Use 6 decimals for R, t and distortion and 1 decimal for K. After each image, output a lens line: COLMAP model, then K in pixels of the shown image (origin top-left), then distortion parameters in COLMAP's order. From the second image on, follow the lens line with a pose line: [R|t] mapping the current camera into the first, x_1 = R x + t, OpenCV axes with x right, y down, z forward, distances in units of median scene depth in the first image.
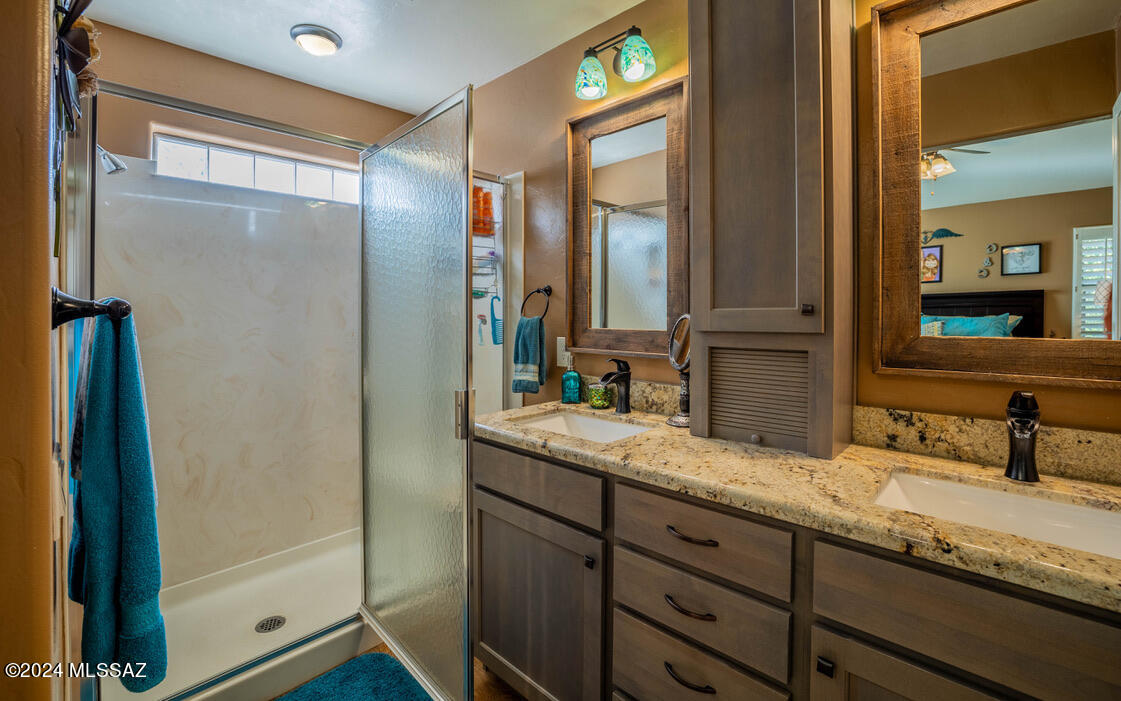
lens RADIAL K [[491.6, 0, 556.8], [0, 491.6, 319.6], [0, 0, 1]] dist [-0.046573, 0.017261]
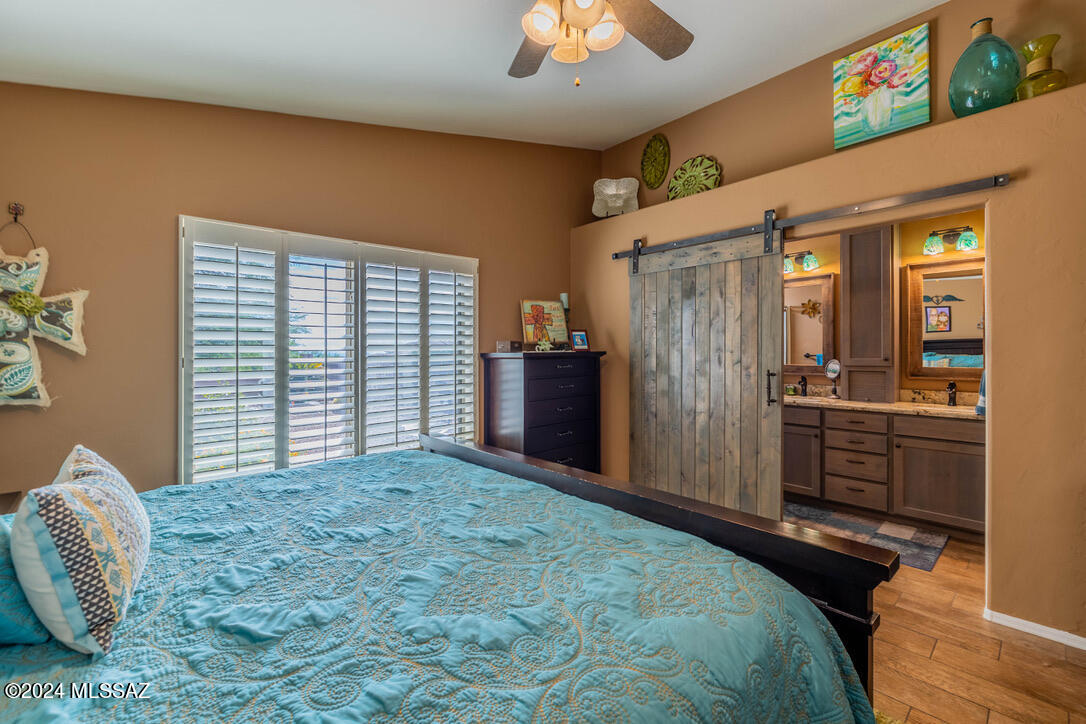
lens RADIAL K [[462.1, 0, 539.9], [0, 462.1, 354.5], [0, 0, 1]] dist [-0.000177, -0.000007]
pose [[0.997452, -0.007579, -0.070944, -1.534088], [0.007585, 0.999971, -0.000189, -0.064763], [0.070943, -0.000350, 0.997480, -2.200478]]
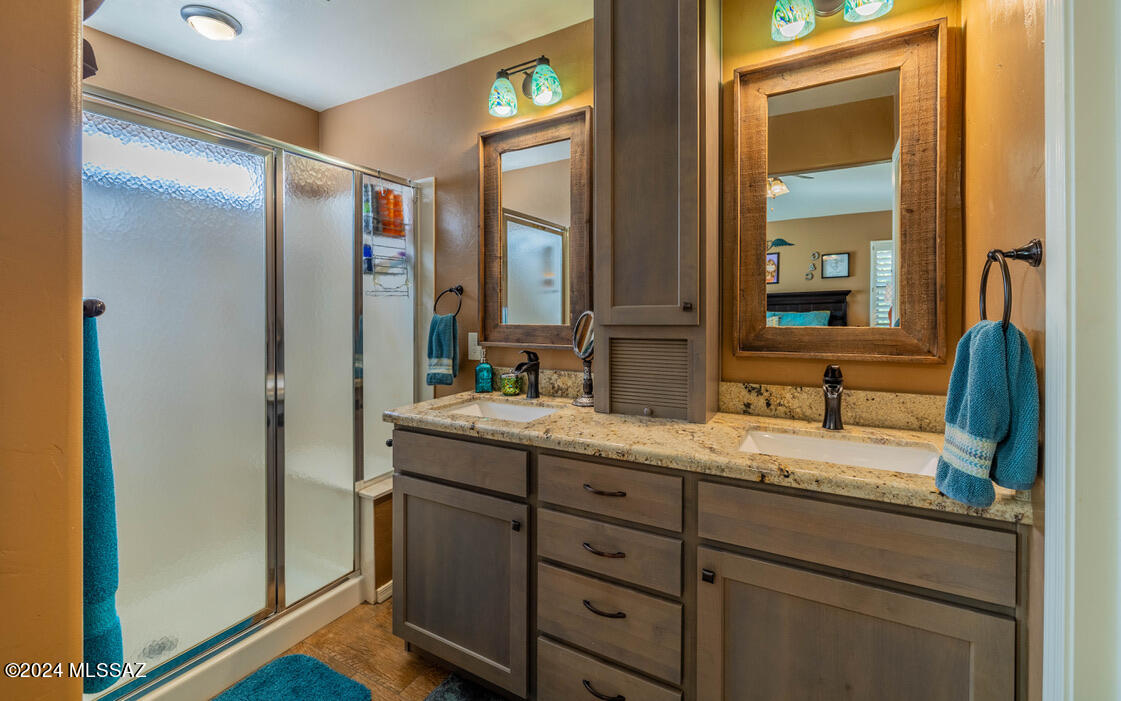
lens RADIAL K [[478.4, 0, 556.7], [0, 478.4, 322.1], [0, 0, 1]] dist [0.002783, -0.000045]
pose [[0.970709, -0.010503, 0.240030, -0.105643], [0.008005, 0.999903, 0.011379, 0.002409], [-0.240126, -0.009125, 0.970699, -0.122117]]
